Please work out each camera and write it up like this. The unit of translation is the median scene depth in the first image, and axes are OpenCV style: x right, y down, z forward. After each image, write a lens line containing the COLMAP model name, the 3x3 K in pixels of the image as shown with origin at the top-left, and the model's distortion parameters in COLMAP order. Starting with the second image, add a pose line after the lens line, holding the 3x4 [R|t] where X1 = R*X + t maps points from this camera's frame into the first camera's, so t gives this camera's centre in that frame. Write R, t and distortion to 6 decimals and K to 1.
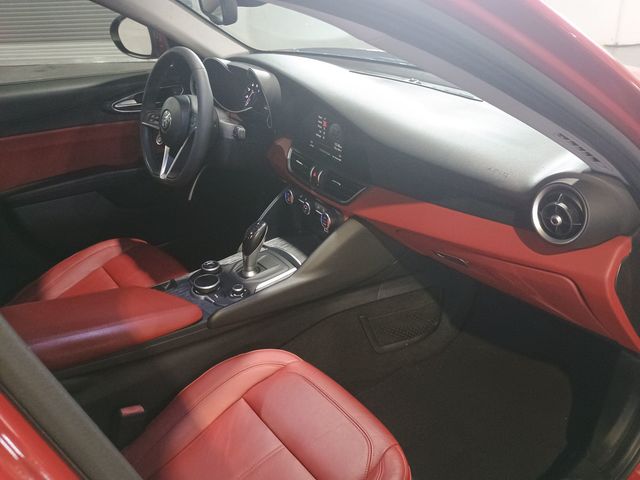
lens RADIAL K [[564.9, 0, 332.3], [0, 564.9, 236.9], [0, 0, 1]] dist [0.053284, -0.063492]
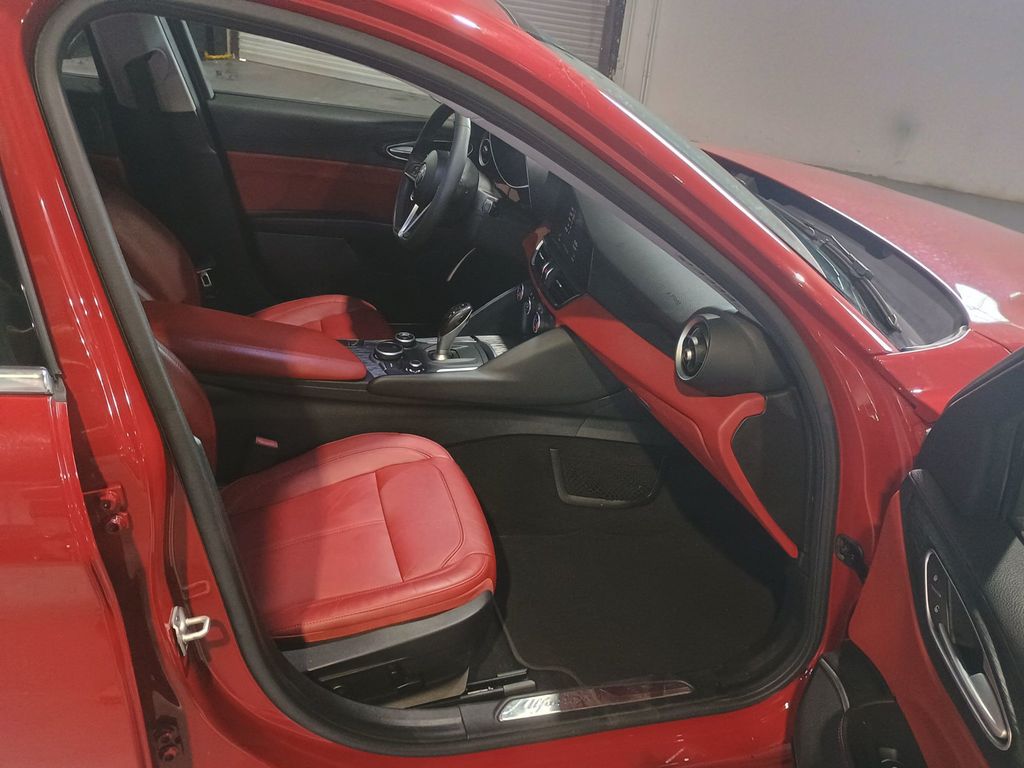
lens RADIAL K [[903.9, 0, 538.7], [0, 903.9, 369.6], [0, 0, 1]] dist [0.053284, -0.063492]
pose [[0.922004, 0.283510, -0.263686, 0.371071], [-0.298269, 0.954333, -0.016845, 0.060385], [0.246869, 0.094180, 0.964461, -0.322514]]
